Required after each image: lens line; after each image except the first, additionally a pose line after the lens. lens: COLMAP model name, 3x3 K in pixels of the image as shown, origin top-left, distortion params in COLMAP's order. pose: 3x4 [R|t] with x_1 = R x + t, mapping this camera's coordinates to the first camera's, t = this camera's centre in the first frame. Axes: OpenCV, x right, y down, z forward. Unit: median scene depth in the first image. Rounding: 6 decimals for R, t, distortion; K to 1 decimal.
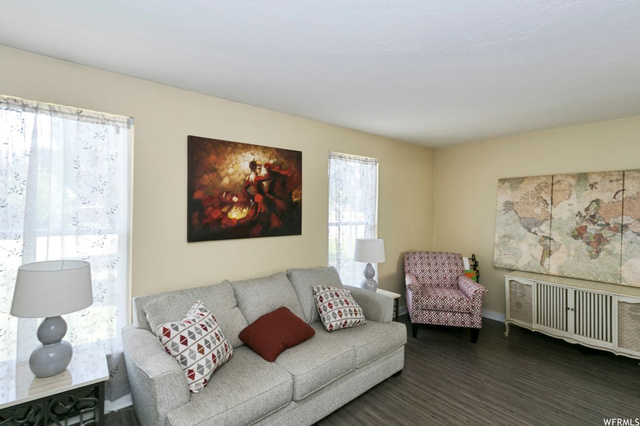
lens RADIAL K [[308.6, 0, 317.1], [0, 308.6, 197.2], [0, 0, 1]] dist [0.001111, -0.000042]
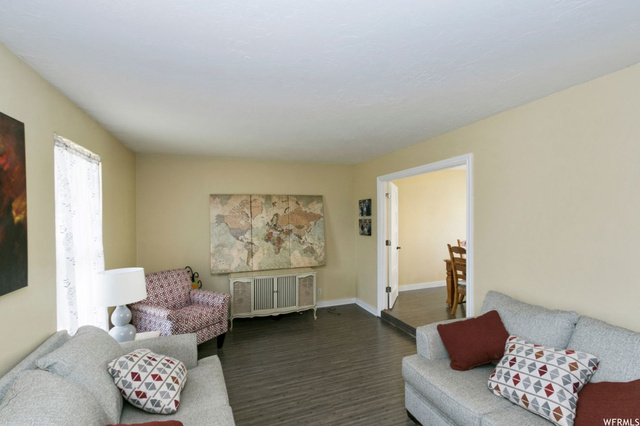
lens RADIAL K [[292.6, 0, 318.9], [0, 292.6, 211.7], [0, 0, 1]] dist [-0.000432, -0.000135]
pose [[0.298205, -0.000486, 0.954502, -0.372356], [-0.021541, 0.999742, 0.007239, -0.016887], [-0.954259, -0.022720, 0.298117, 0.393161]]
